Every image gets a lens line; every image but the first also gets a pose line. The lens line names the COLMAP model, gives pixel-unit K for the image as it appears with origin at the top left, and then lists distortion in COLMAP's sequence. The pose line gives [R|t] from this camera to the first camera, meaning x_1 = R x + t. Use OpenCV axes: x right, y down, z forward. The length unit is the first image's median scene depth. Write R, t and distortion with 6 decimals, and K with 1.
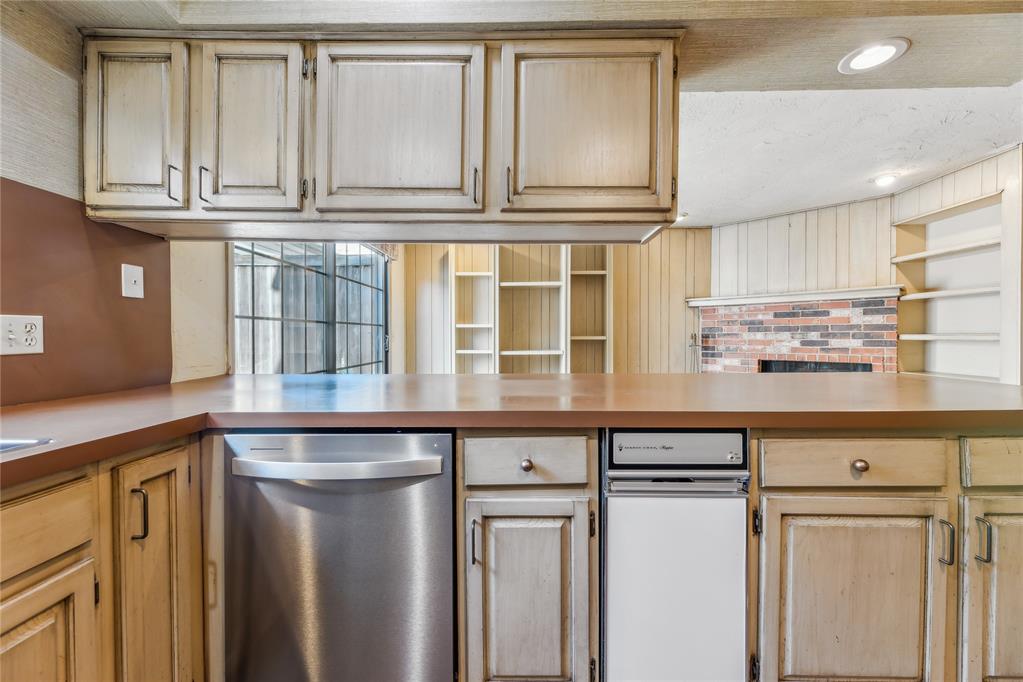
lens RADIAL K [[416.0, 0, 516.4], [0, 416.0, 339.4], [0, 0, 1]] dist [0.007526, -0.000177]
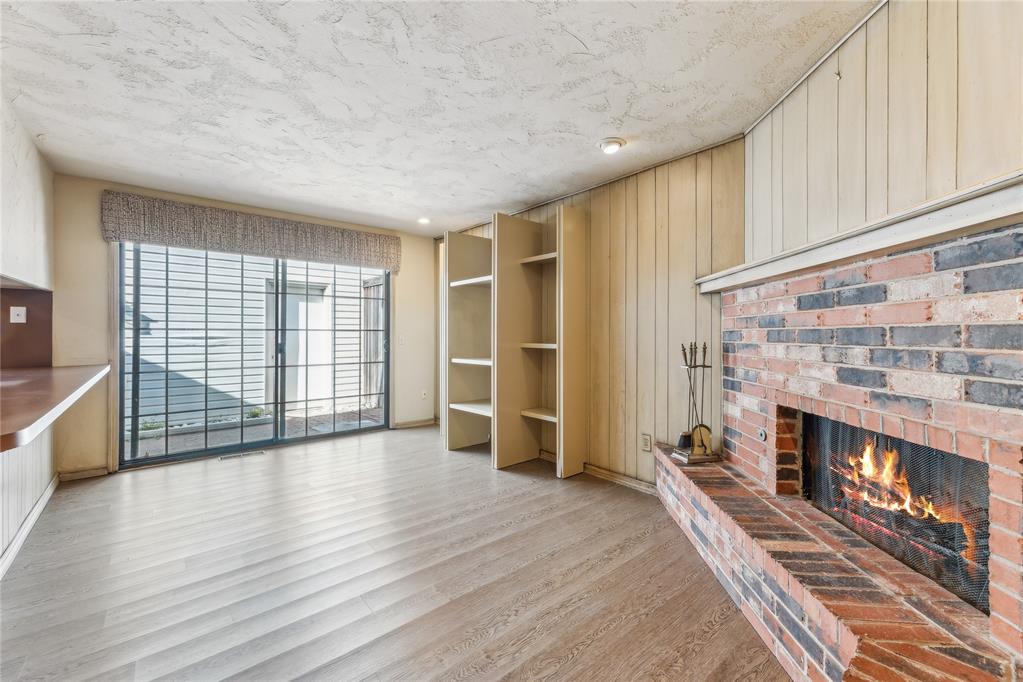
lens RADIAL K [[416.0, 0, 512.2], [0, 416.0, 333.8], [0, 0, 1]] dist [0.007526, -0.000177]
pose [[0.653803, 0.003649, -0.756656, 0.770608], [-0.011524, 0.999920, -0.005135, -0.022590], [0.756577, 0.012077, 0.653793, 0.522726]]
